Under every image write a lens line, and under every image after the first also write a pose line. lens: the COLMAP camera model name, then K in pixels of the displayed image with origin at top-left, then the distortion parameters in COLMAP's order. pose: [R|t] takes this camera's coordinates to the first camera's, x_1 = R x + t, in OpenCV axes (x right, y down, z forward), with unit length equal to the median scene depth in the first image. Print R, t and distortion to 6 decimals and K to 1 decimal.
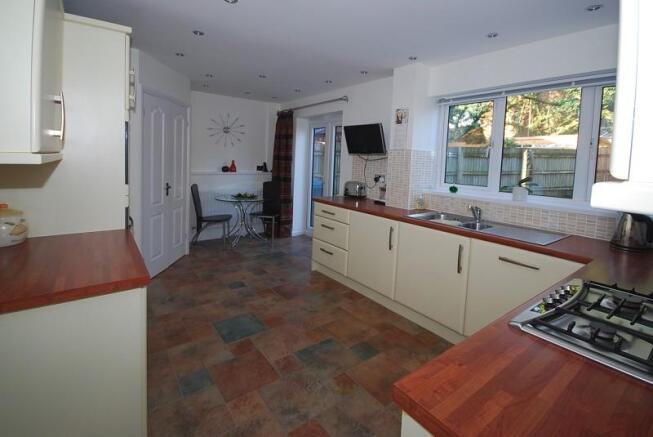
lens RADIAL K [[303.9, 0, 326.5], [0, 303.9, 218.5], [0, 0, 1]] dist [0.000726, 0.000066]
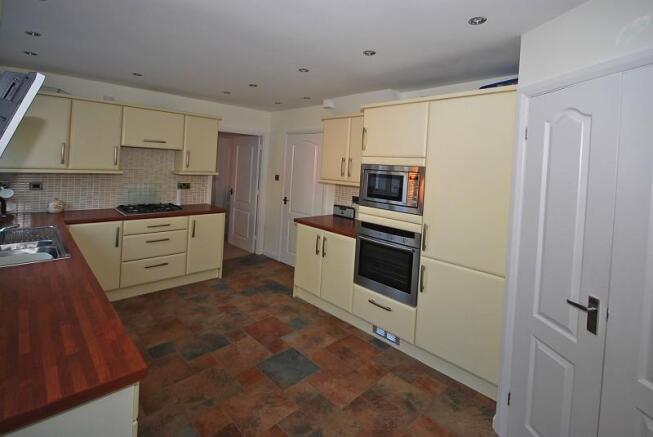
lens RADIAL K [[303.9, 0, 326.5], [0, 303.9, 218.5], [0, 0, 1]] dist [0.000726, 0.000066]
pose [[-0.988093, -0.054764, -0.143780, -0.267760], [-0.103167, 0.929115, 0.355108, -0.439504], [0.114141, 0.365713, -0.923702, 1.874467]]
